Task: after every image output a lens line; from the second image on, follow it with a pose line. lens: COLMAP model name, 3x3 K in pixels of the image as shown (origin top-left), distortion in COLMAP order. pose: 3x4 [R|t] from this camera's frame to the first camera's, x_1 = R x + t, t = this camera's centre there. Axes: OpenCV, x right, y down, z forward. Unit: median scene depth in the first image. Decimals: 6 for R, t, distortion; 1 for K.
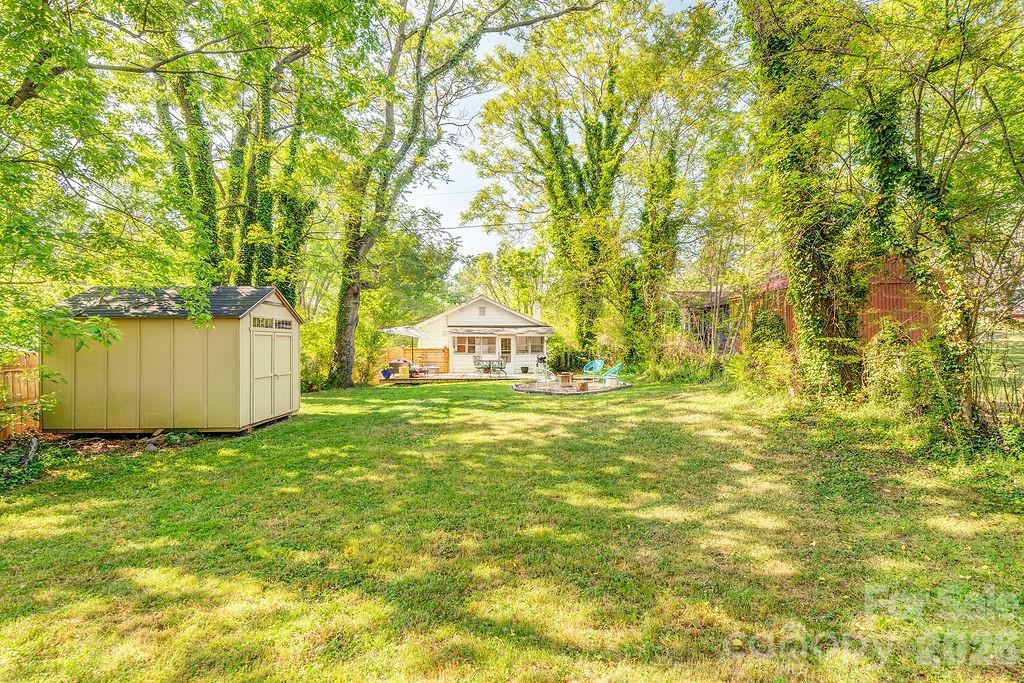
lens RADIAL K [[466.3, 0, 512.0], [0, 466.3, 341.5], [0, 0, 1]] dist [0.024572, -0.000098]
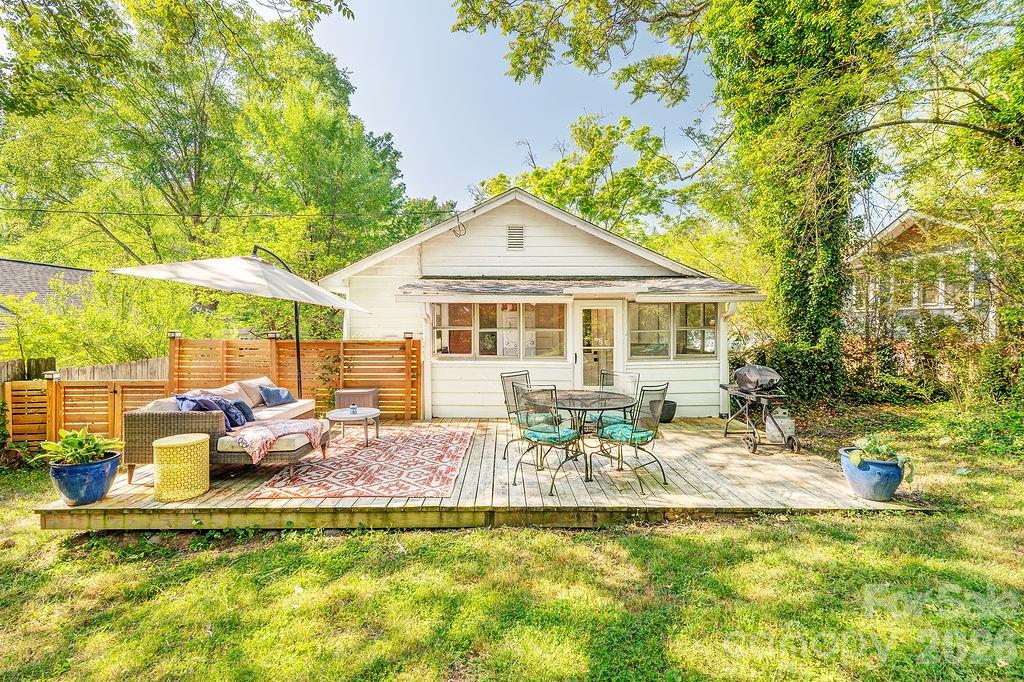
lens RADIAL K [[490.2, 0, 508.7], [0, 490.2, 318.3], [0, 0, 1]] dist [-0.000533, -0.000143]
pose [[0.999740, 0.002987, -0.022600, -0.076933], [-0.002904, 0.999989, 0.003681, -0.002180], [0.022610, -0.003614, 0.999738, 0.768408]]
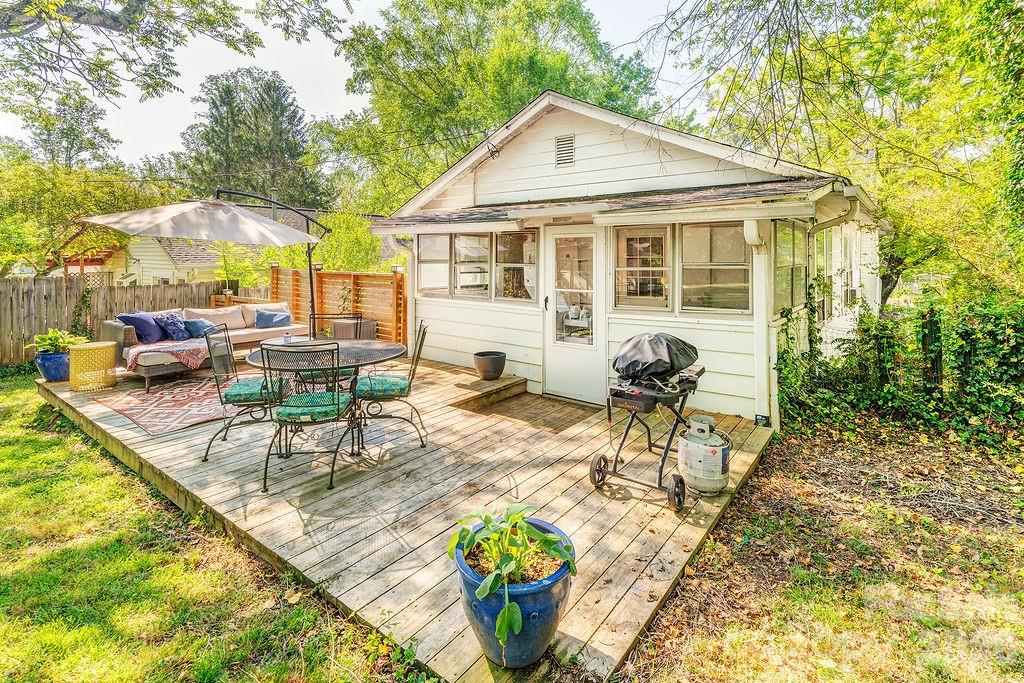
lens RADIAL K [[495.8, 0, 482.9], [0, 495.8, 262.5], [0, 0, 1]] dist [0.003032, -0.000631]
pose [[0.752465, 0.012613, -0.658511, 0.139271], [0.004739, 0.999687, 0.024563, -0.001257], [0.658615, -0.021603, 0.752170, 0.916630]]
